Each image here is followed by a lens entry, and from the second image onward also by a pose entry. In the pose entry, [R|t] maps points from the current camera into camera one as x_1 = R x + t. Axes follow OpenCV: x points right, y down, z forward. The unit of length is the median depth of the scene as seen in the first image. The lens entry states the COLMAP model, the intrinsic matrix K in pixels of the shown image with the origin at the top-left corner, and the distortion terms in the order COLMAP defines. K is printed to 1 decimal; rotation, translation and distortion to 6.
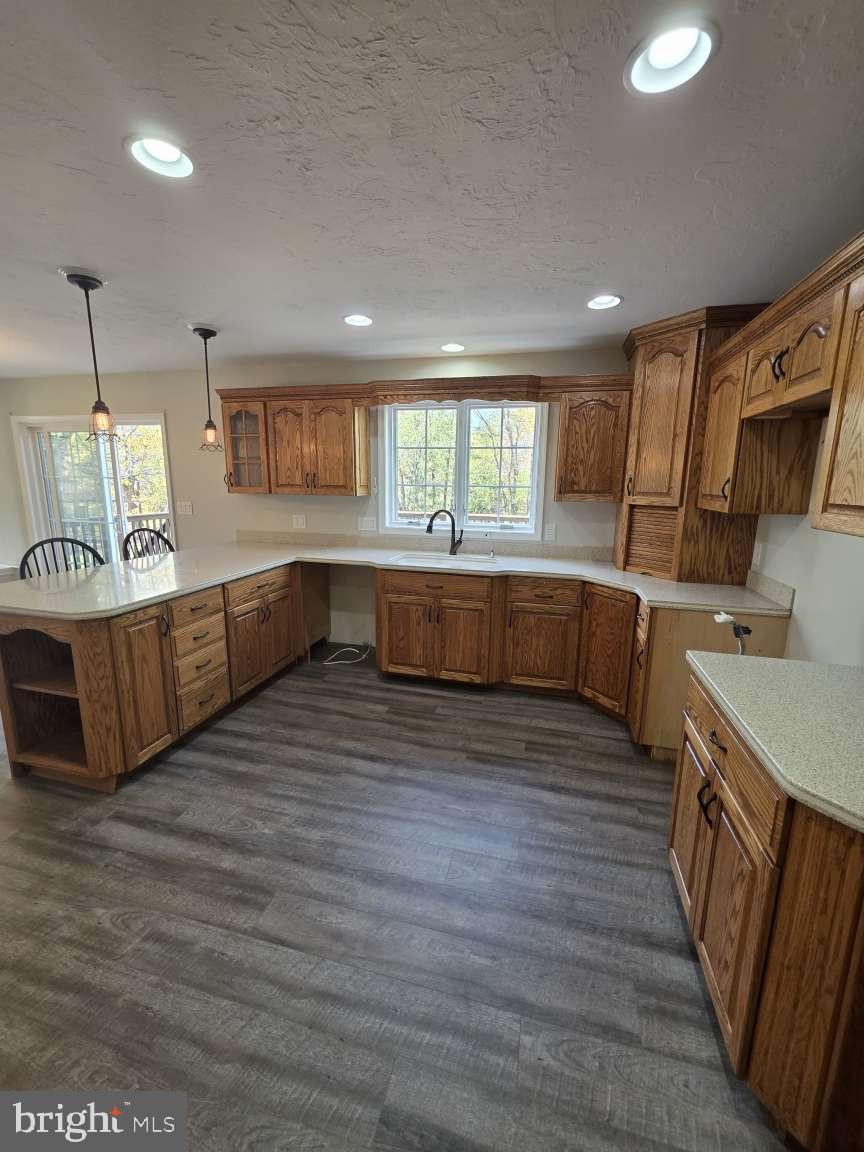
lens RADIAL K [[465.6, 0, 432.3], [0, 465.6, 576.9], [0, 0, 1]] dist [-0.002359, 0.000101]
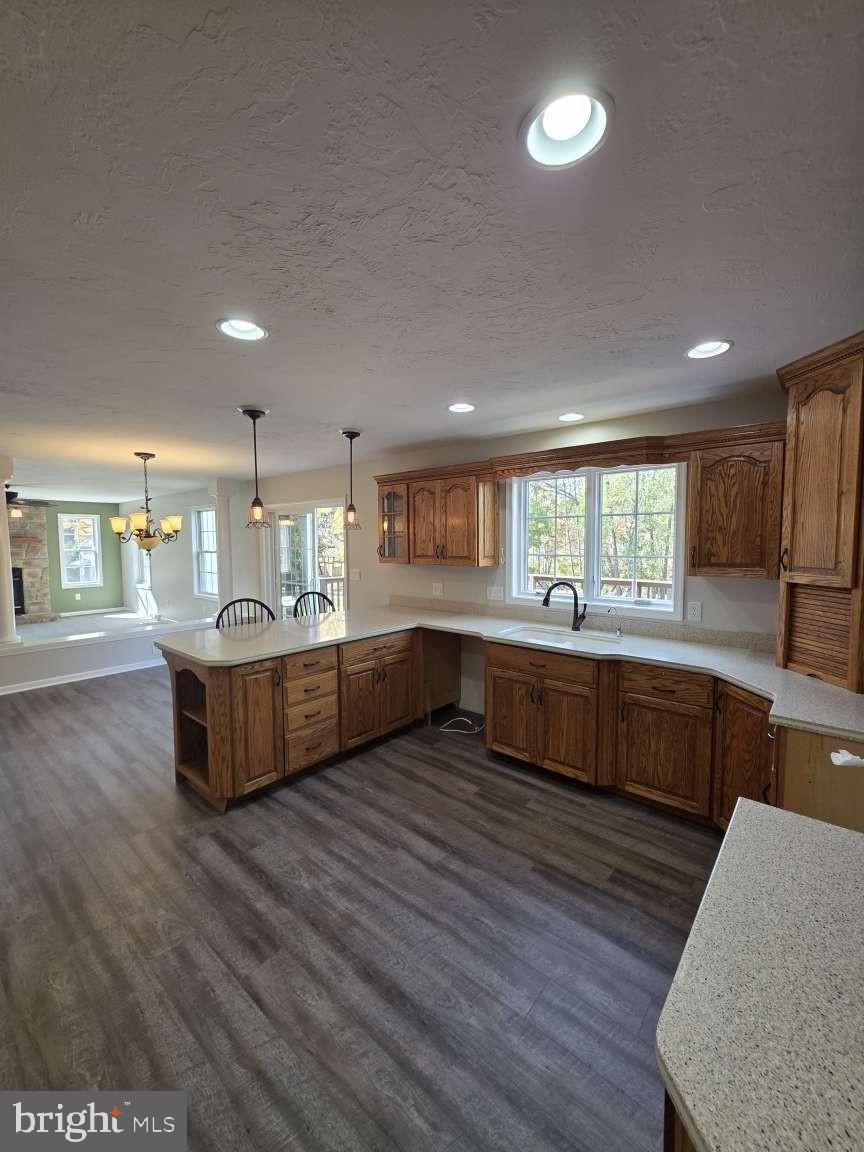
lens RADIAL K [[465.6, 0, 433.1], [0, 465.6, 578.3], [0, 0, 1]] dist [-0.002359, 0.000101]
pose [[0.897558, 0.017746, -0.440539, 0.244897], [-0.072693, 0.991472, -0.108166, -0.037691], [0.434862, 0.129110, 0.891193, 0.060832]]
